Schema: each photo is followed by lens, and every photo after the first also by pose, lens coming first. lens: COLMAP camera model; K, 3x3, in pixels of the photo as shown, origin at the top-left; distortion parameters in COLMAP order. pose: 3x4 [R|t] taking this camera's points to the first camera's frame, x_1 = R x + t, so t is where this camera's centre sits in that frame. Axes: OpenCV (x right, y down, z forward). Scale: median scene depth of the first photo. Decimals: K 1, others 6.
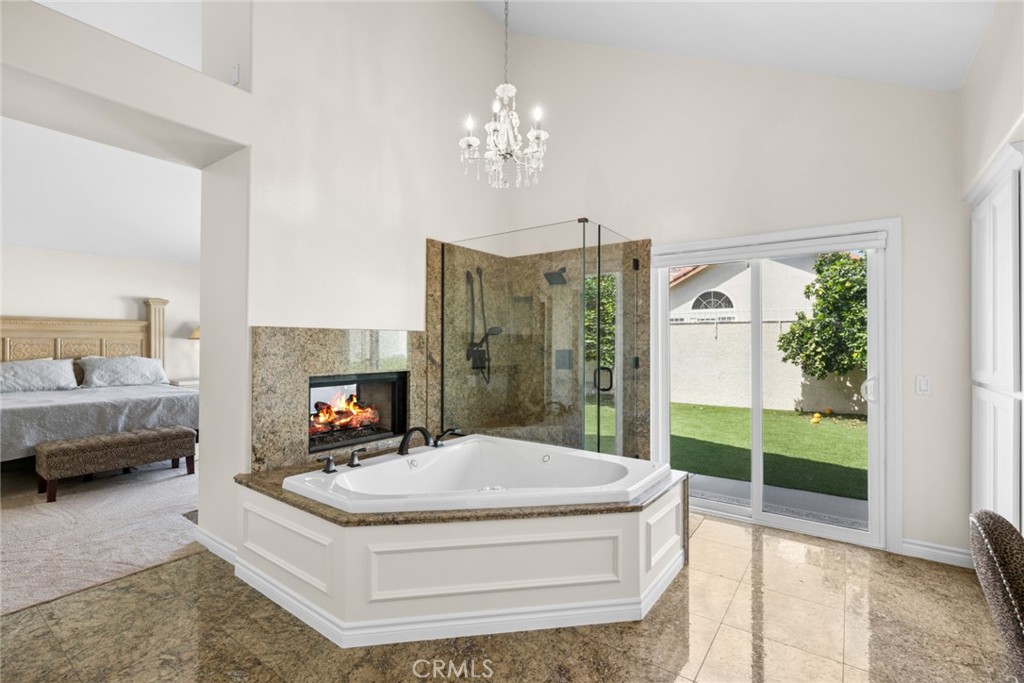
lens RADIAL K [[467.4, 0, 511.2], [0, 467.4, 344.1], [0, 0, 1]] dist [-0.000103, 0.000157]
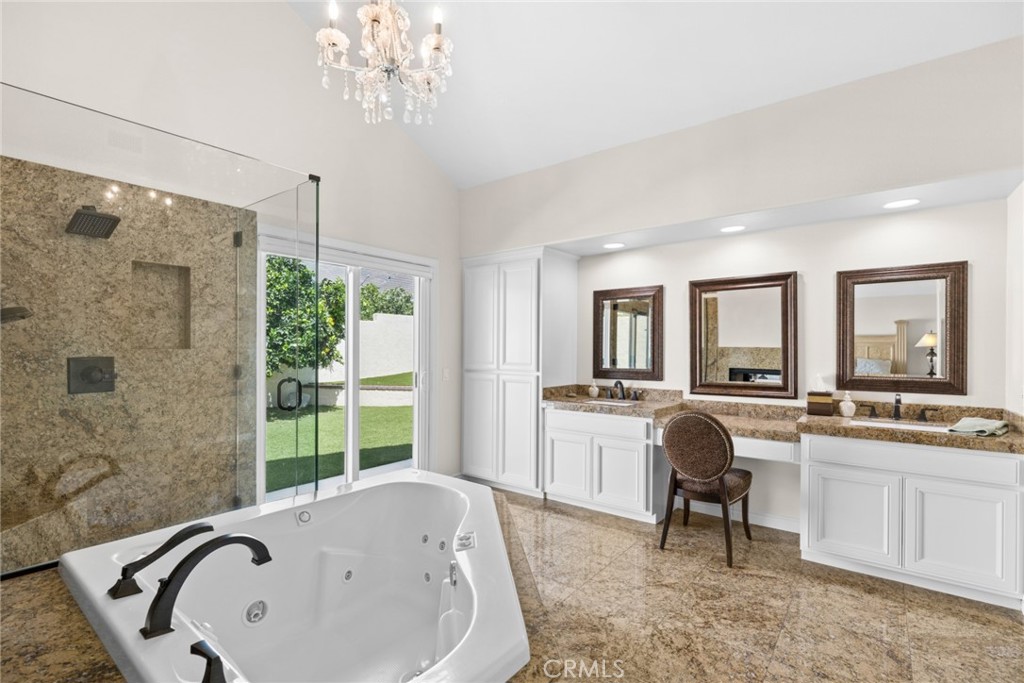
lens RADIAL K [[489.9, 0, 509.8], [0, 489.9, 331.5], [0, 0, 1]] dist [0.003560, 0.000050]
pose [[0.042862, 0.029964, 0.998632, -0.498039], [0.001190, 0.999548, -0.030043, 0.000186], [-0.999080, 0.002476, 0.042807, 0.541711]]
